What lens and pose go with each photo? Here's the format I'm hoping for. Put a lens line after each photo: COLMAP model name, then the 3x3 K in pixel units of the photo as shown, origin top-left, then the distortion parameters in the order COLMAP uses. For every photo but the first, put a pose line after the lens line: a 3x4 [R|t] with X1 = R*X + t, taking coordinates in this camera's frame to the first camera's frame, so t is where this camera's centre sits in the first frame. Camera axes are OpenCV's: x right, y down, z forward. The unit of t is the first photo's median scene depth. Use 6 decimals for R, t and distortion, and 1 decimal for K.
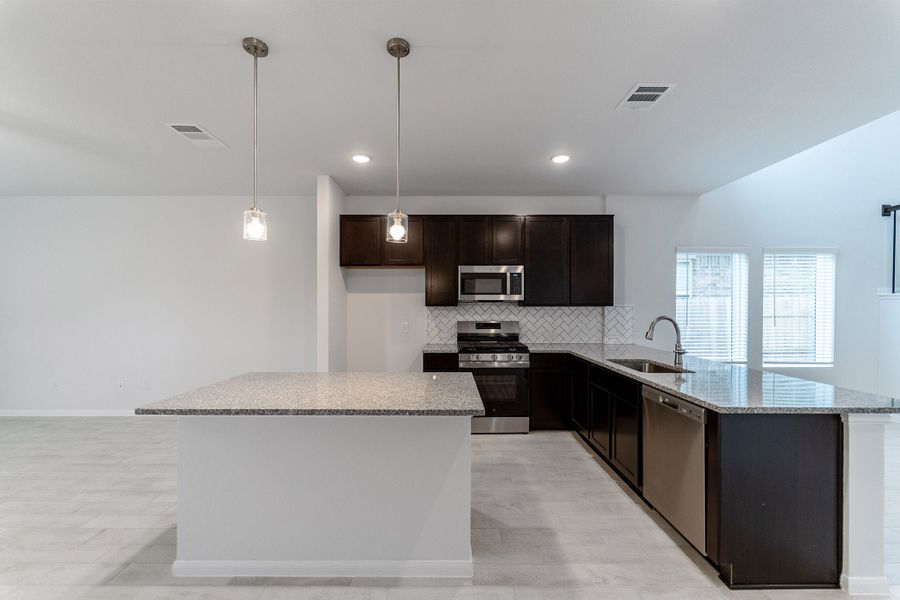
lens RADIAL K [[367.8, 0, 451.9], [0, 367.8, 308.3], [0, 0, 1]] dist [0.003993, -0.001569]
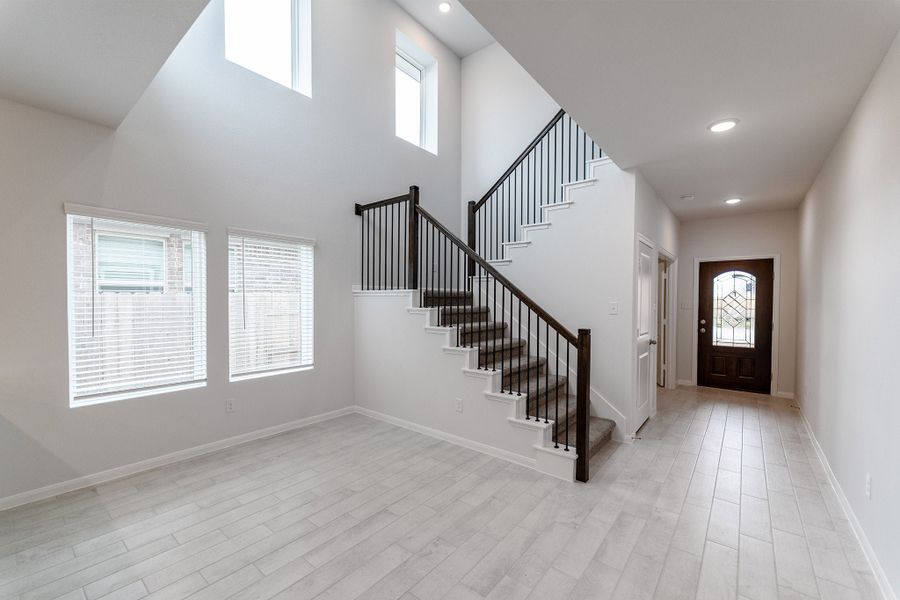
lens RADIAL K [[367.8, 0, 449.7], [0, 367.8, 308.7], [0, 0, 1]] dist [0.003993, -0.001569]
pose [[0.630403, -0.015081, 0.776121, 0.549071], [0.001400, 0.999832, 0.018290, -0.008400], [-0.776266, -0.010443, 0.630319, 0.159059]]
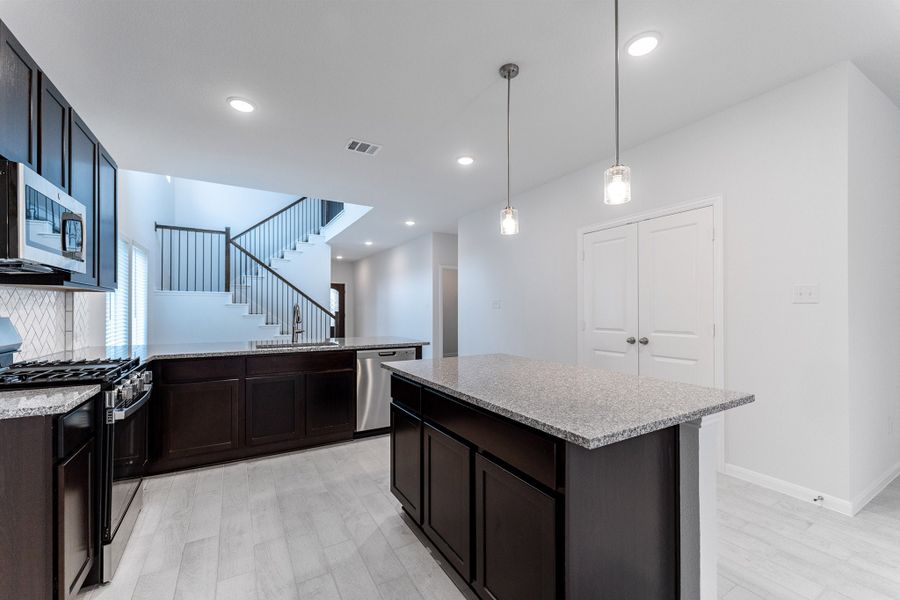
lens RADIAL K [[367.8, 0, 447.2], [0, 367.8, 307.1], [0, 0, 1]] dist [0.003993, -0.001569]
pose [[-0.497802, 0.003886, 0.867282, -0.470880], [0.002278, 0.999992, -0.003172, 0.025707], [-0.867288, 0.000397, -0.497807, 0.770795]]
